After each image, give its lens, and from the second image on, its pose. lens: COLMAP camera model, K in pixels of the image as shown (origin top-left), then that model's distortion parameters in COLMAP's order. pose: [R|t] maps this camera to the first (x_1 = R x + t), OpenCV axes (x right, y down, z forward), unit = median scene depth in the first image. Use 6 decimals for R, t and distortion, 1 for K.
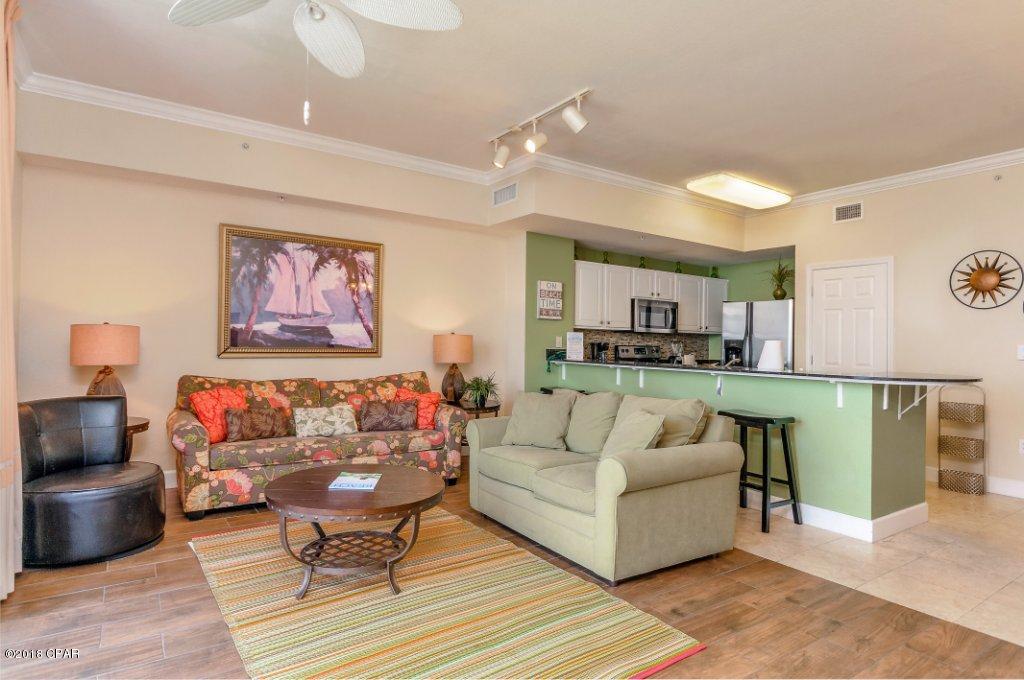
lens RADIAL K [[561.1, 0, 510.0], [0, 561.1, 330.5], [0, 0, 1]] dist [-0.000639, -0.001911]
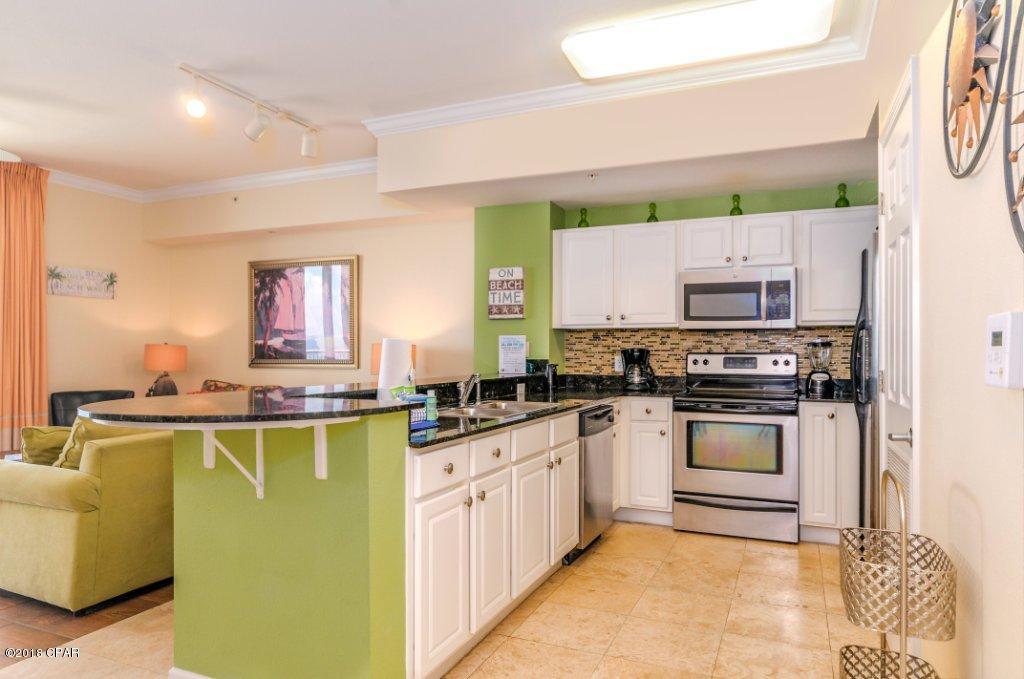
lens RADIAL K [[636.1, 0, 512.0], [0, 636.1, 339.5], [0, 0, 1]] dist [0.000191, 0.000133]
pose [[0.537999, -0.035230, -0.842209, 0.947893], [0.026239, 0.999342, -0.025041, 0.034439], [0.842537, -0.008626, 0.538569, 0.678001]]
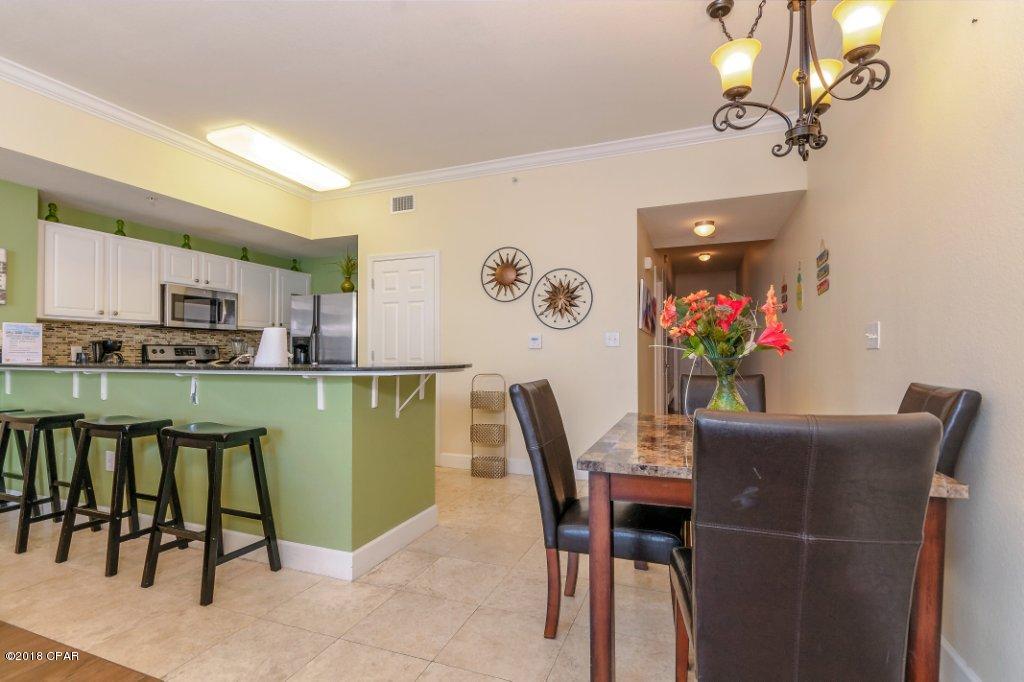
lens RADIAL K [[492.6, 0, 512.0], [0, 492.6, 341.0], [0, 0, 1]] dist [0.001708, -0.000046]
pose [[0.815168, -0.008100, 0.579168, 0.299485], [0.006477, 0.999967, 0.004869, 0.030662], [-0.579188, -0.000218, 0.815194, 0.218454]]
